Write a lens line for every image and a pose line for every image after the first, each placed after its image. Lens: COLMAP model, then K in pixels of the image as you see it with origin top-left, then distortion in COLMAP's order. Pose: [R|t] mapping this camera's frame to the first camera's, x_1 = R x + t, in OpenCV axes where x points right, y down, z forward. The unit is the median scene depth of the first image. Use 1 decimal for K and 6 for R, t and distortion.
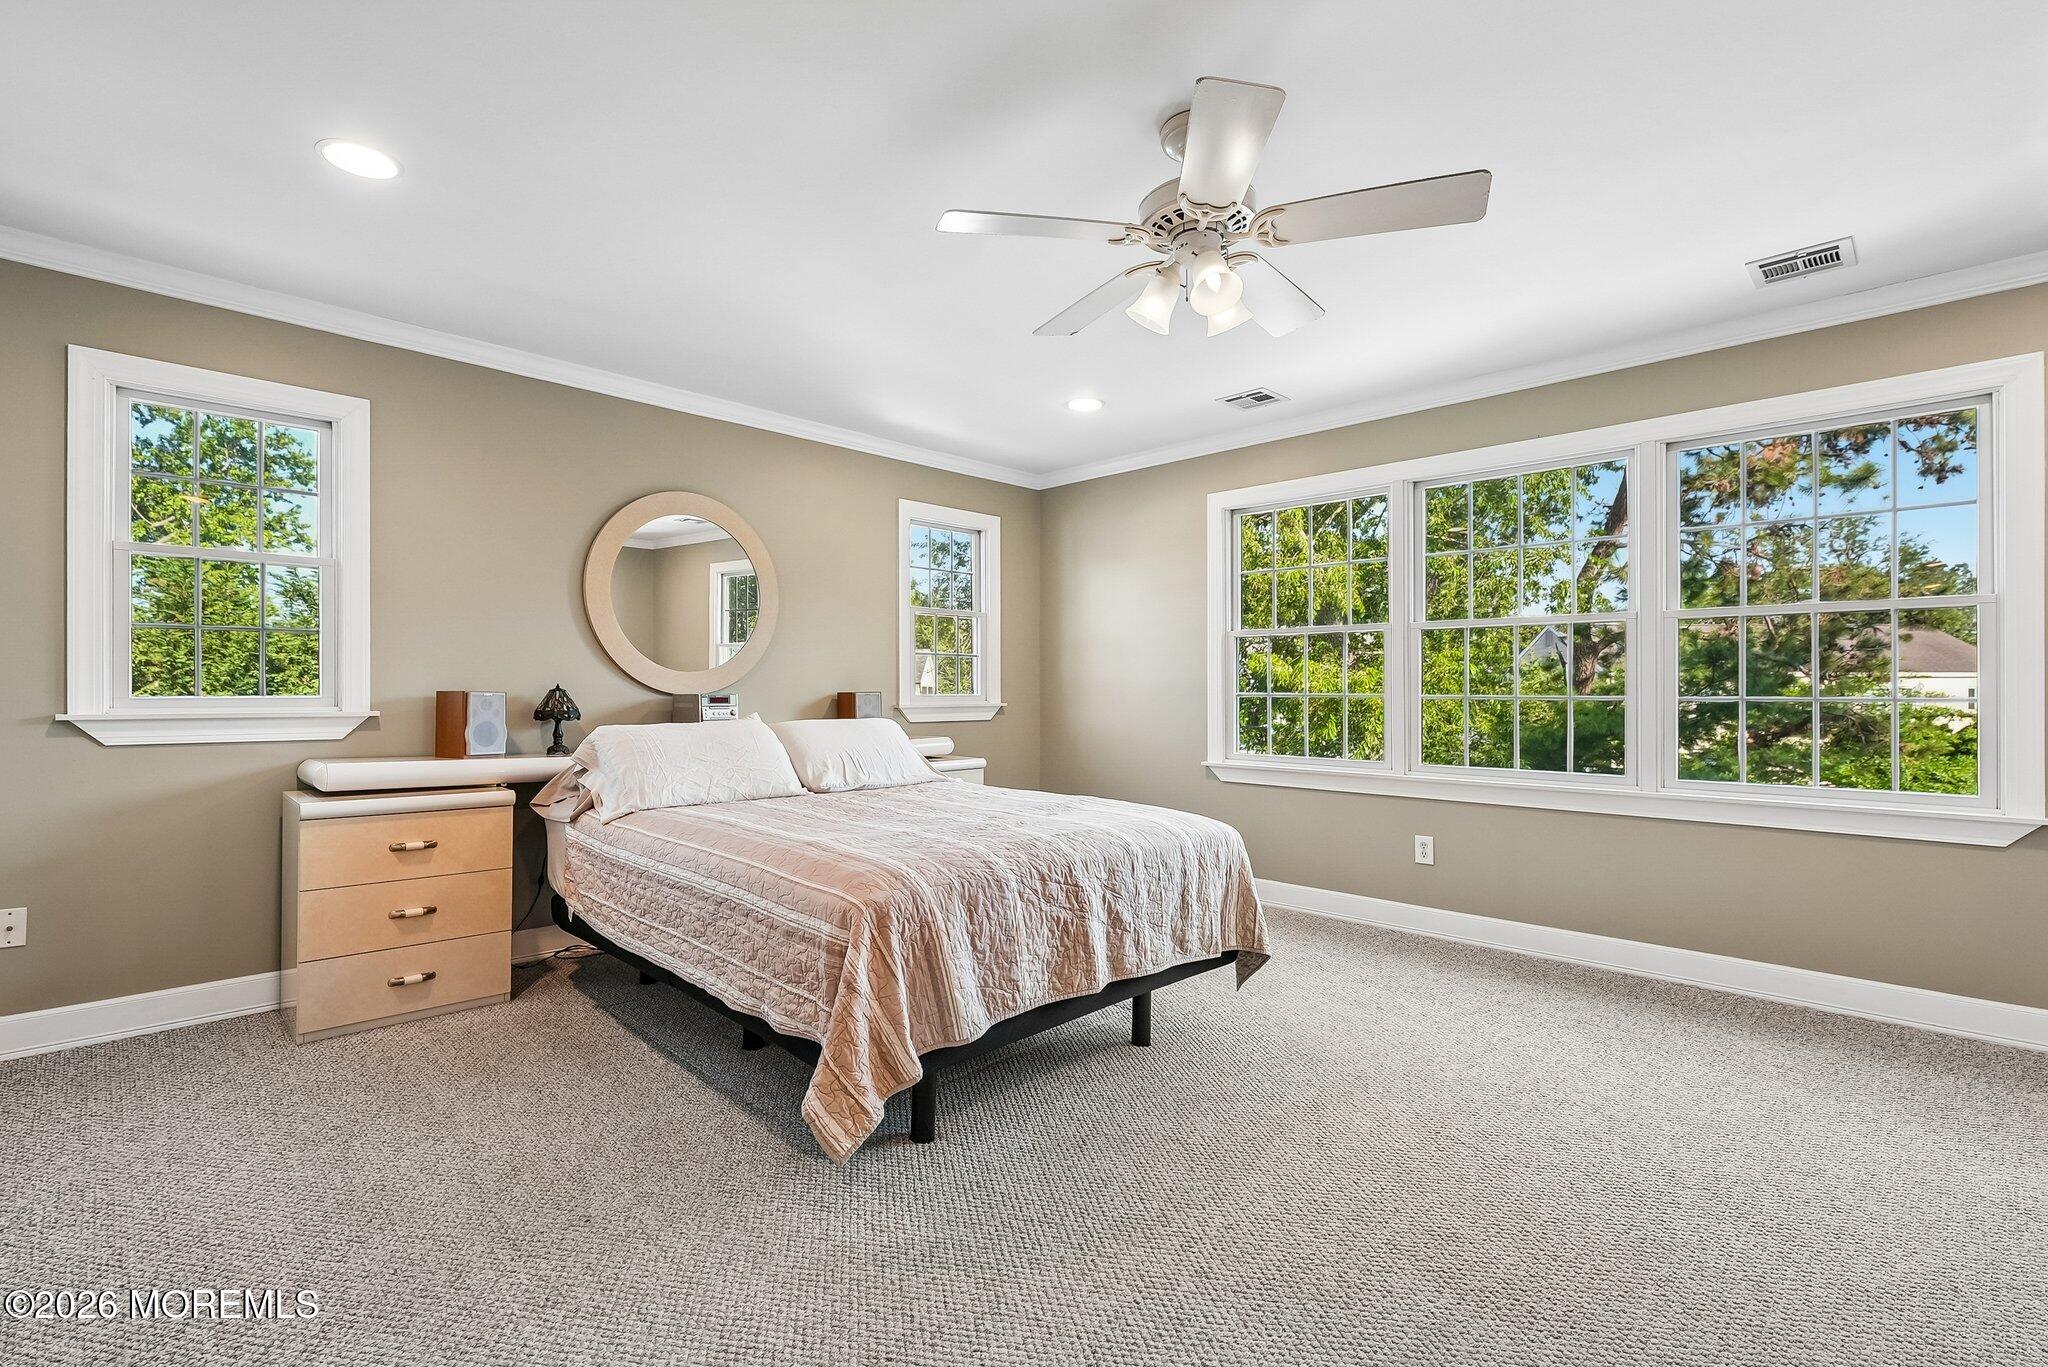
lens RADIAL K [[895.2, 0, 1017.6], [0, 895.2, 688.5], [0, 0, 1]] dist [-0.000789, -0.000260]
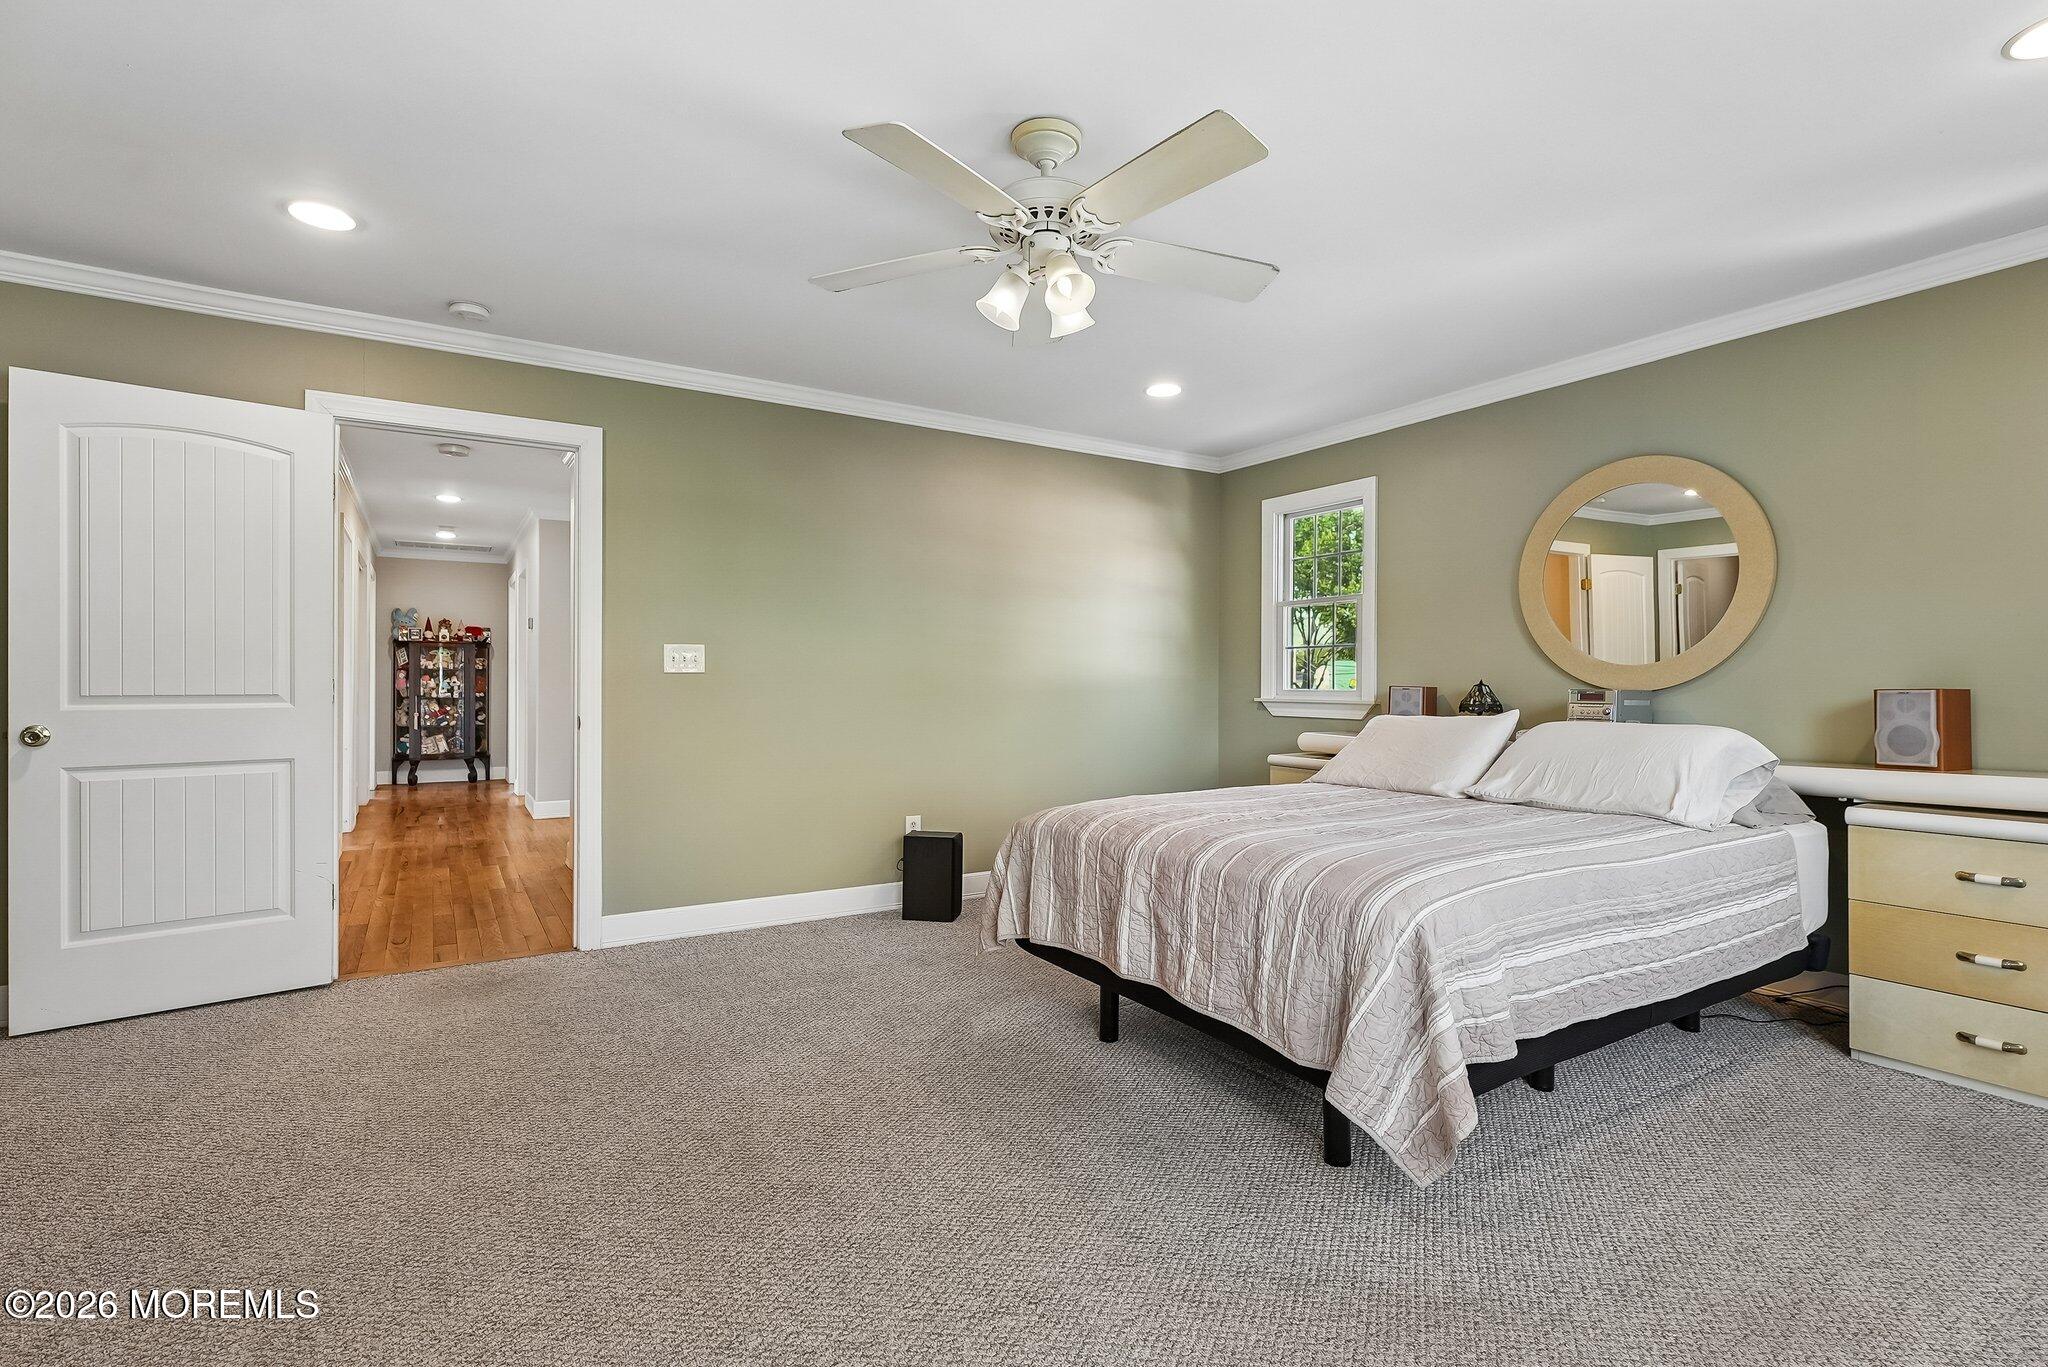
lens RADIAL K [[923.0, 0, 1014.7], [0, 923.0, 683.3], [0, 0, 1]] dist [0.002545, 0.000174]
pose [[-0.206153, -0.001732, -0.978518, 0.789733], [-0.000397, 0.999998, -0.001686, 0.002080], [0.978520, 0.000041, -0.206153, 0.749859]]
